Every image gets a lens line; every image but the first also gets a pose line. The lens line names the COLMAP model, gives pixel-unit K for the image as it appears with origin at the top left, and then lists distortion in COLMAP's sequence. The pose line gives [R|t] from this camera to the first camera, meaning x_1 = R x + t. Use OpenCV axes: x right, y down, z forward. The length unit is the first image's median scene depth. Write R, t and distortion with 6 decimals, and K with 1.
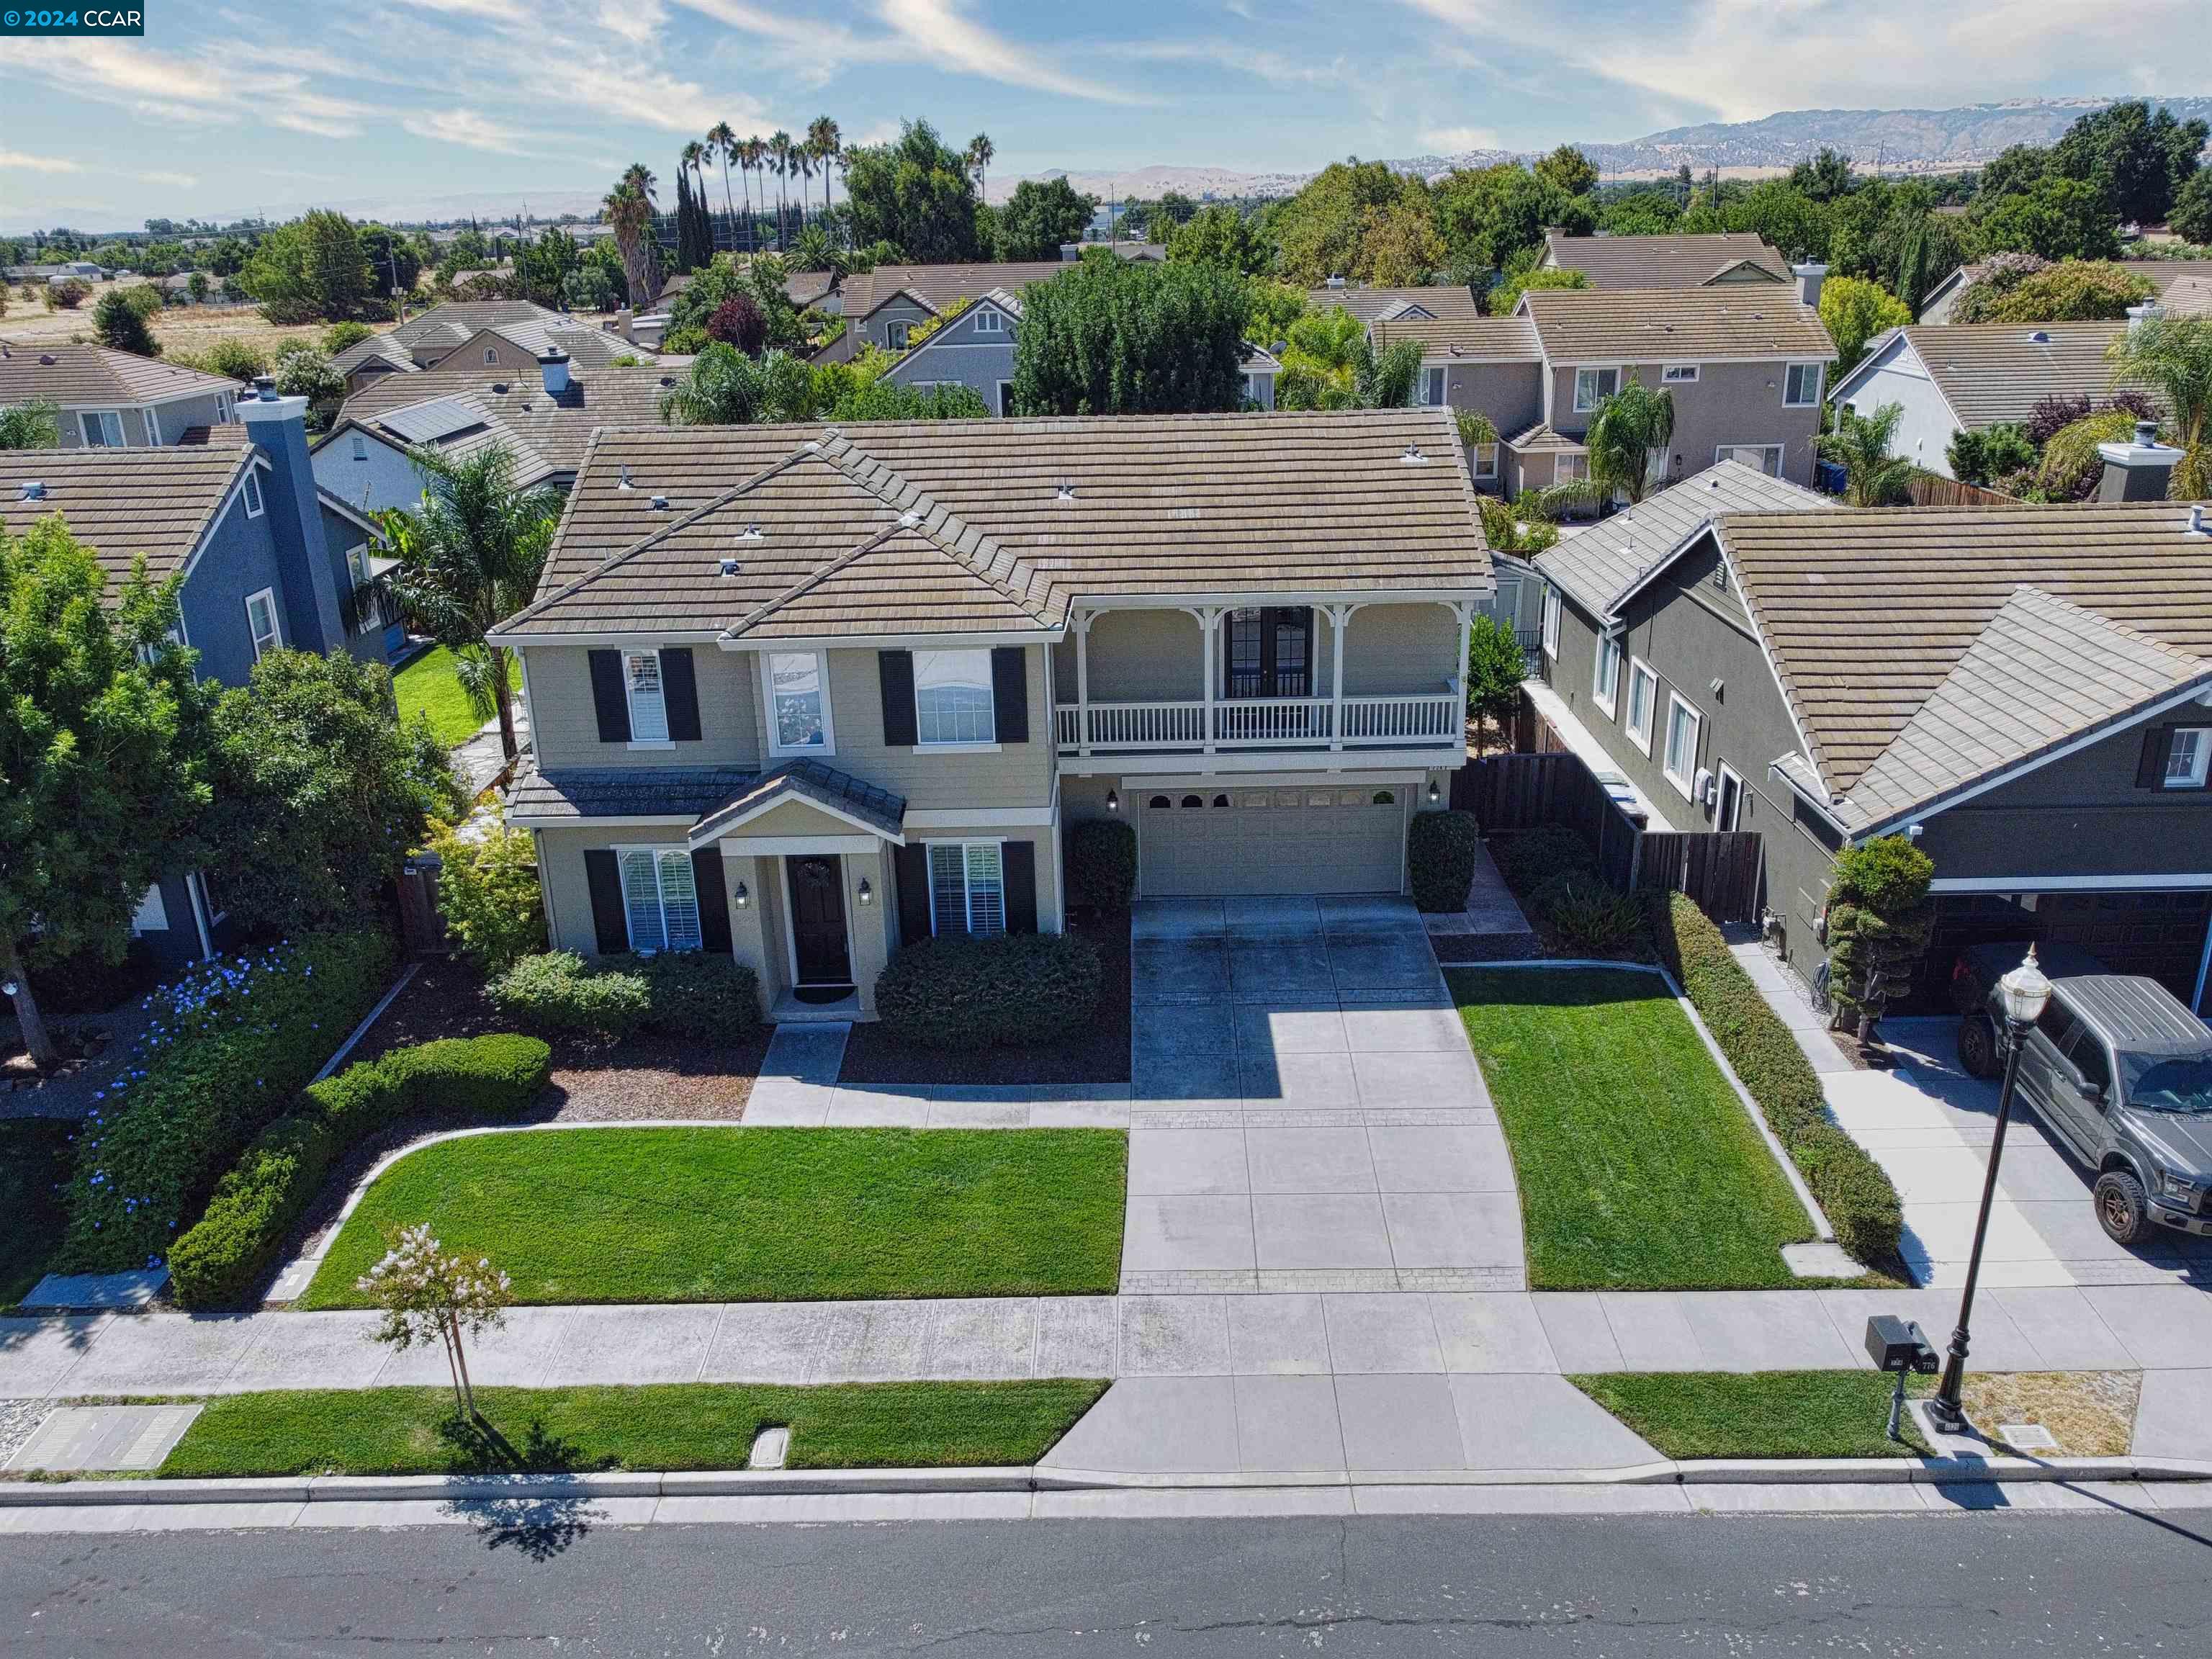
lens RADIAL K [[1674.9, 0, 1108.9], [0, 1674.9, 828.2], [0, 0, 1]] dist [-0.001471, -0.011232]
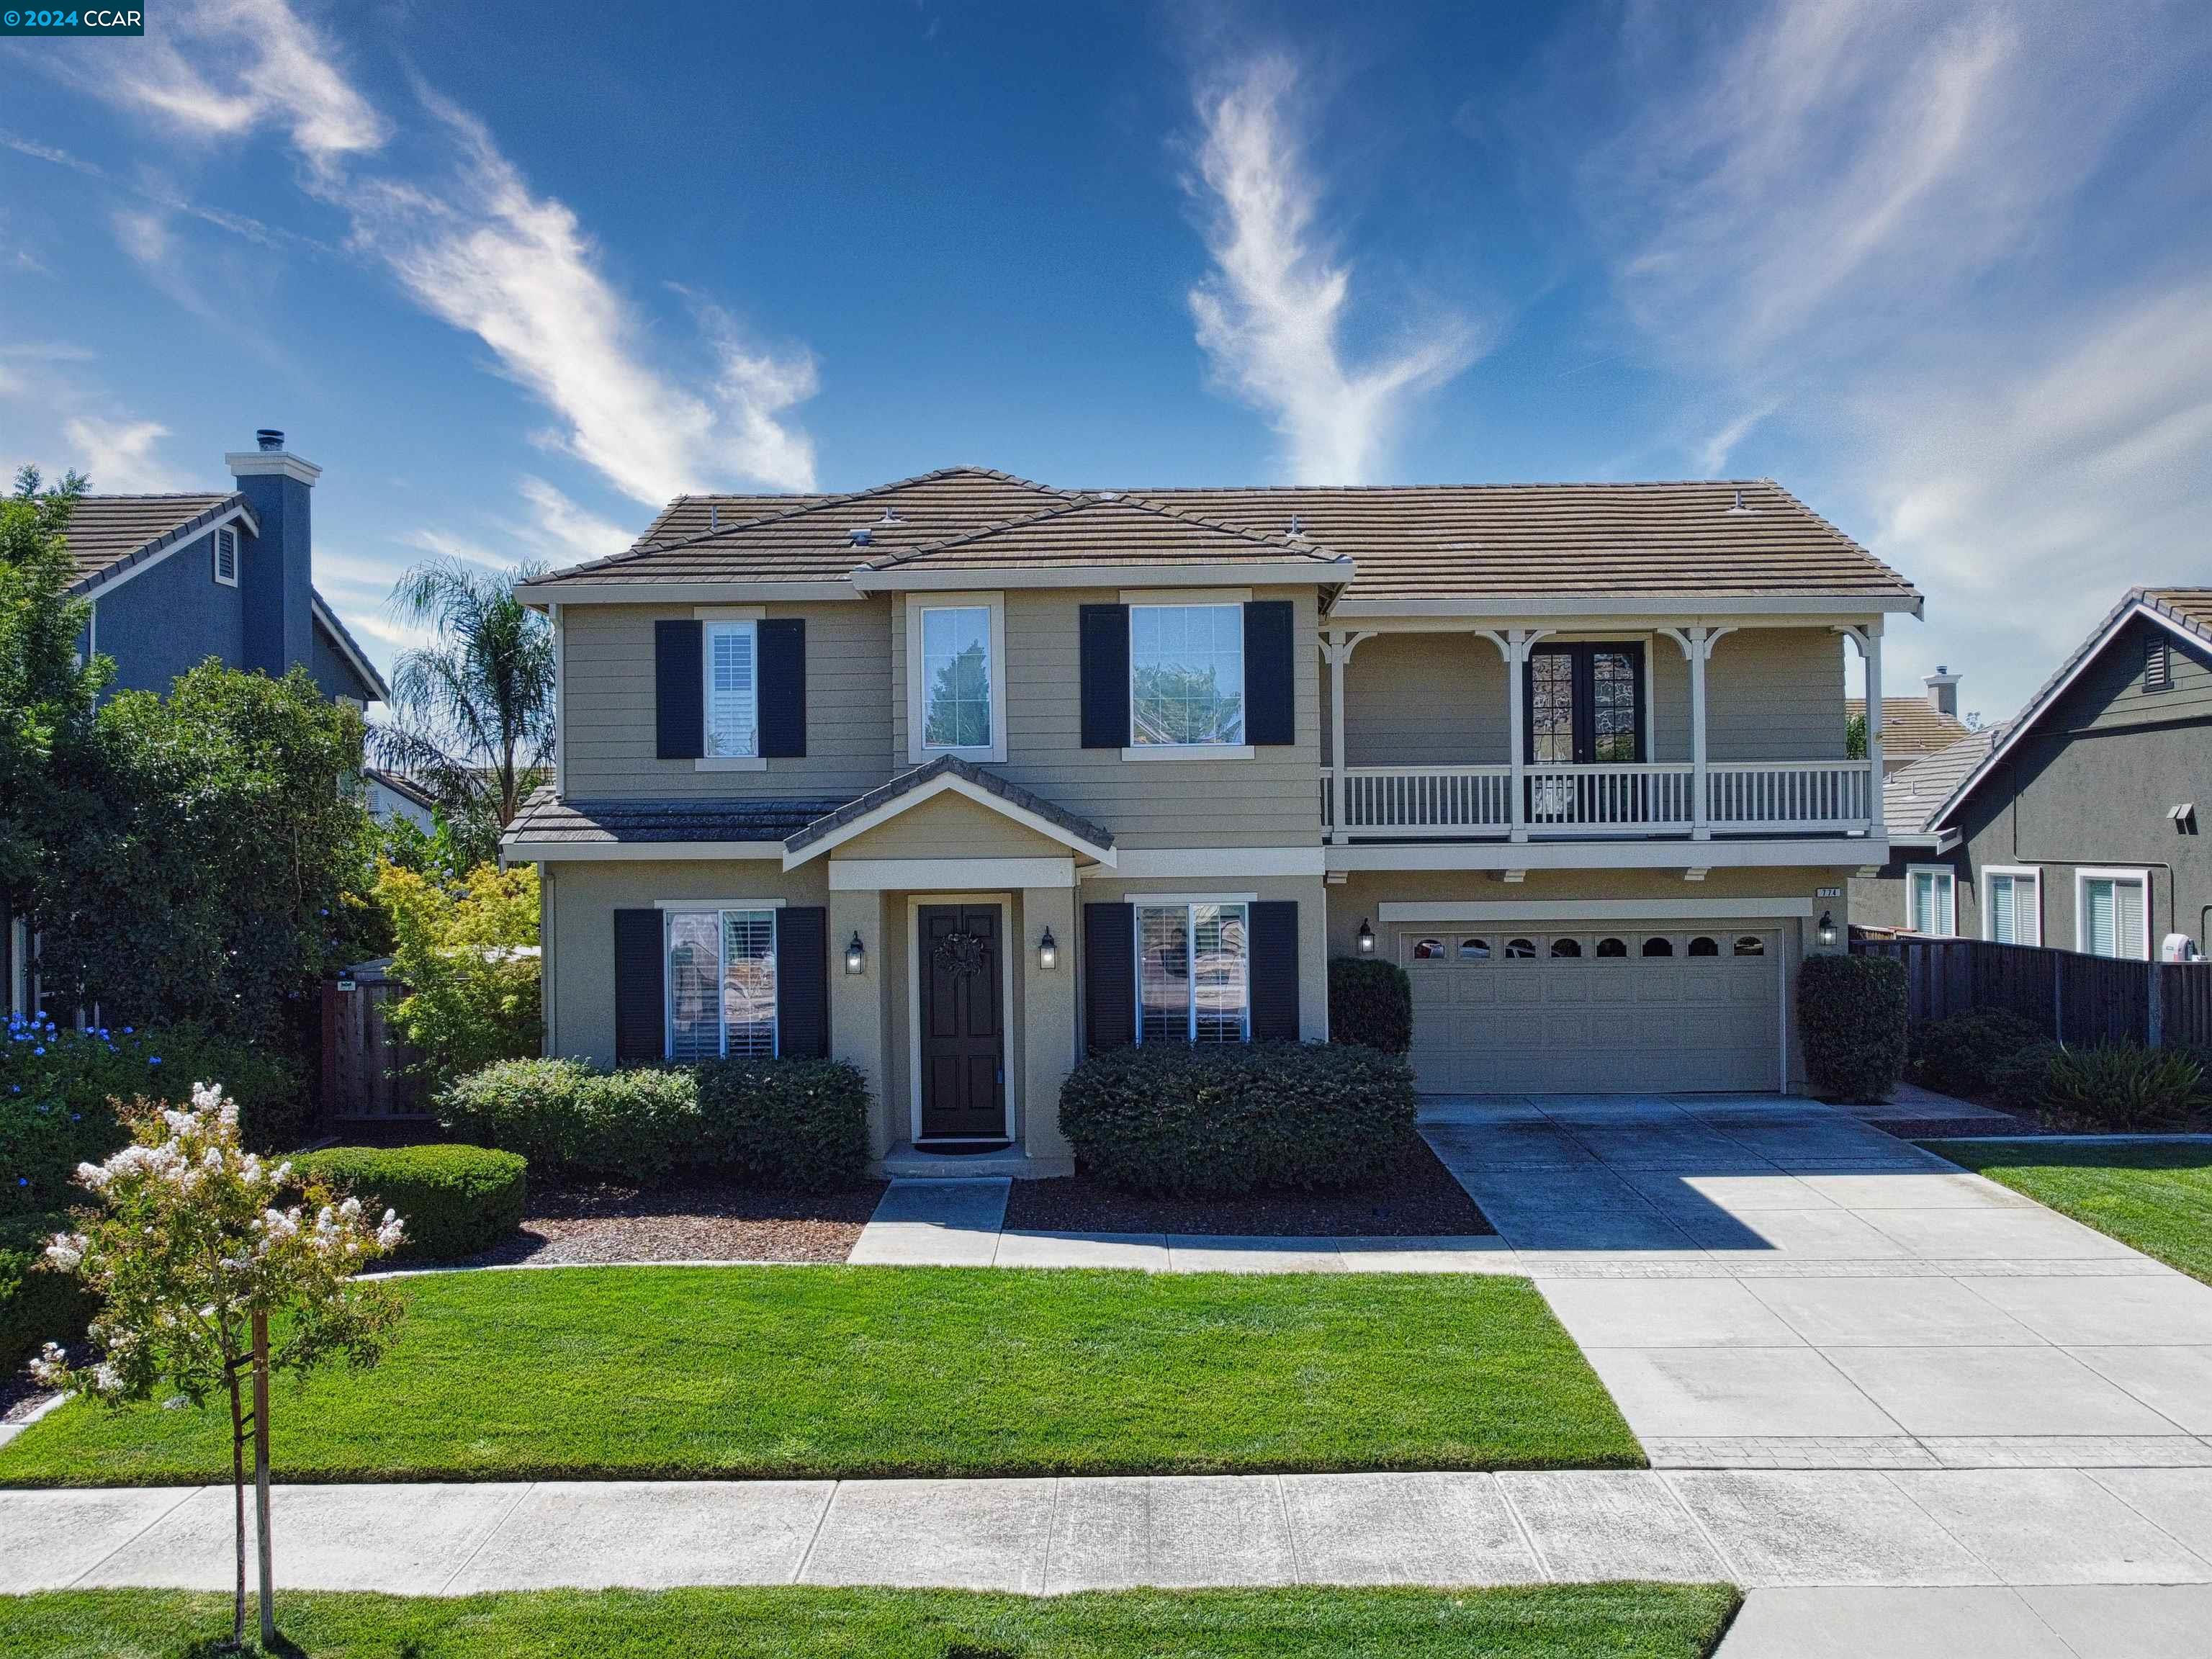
lens RADIAL K [[1674.9, 0, 1106.2], [0, 1674.9, 834.4], [0, 0, 1]] dist [-0.001471, -0.011232]
pose [[0.999907, 0.013111, -0.003687, -0.121438], [-0.013572, 0.936510, -0.350379, 0.220720], [-0.001141, 0.350396, 0.936601, 0.383598]]
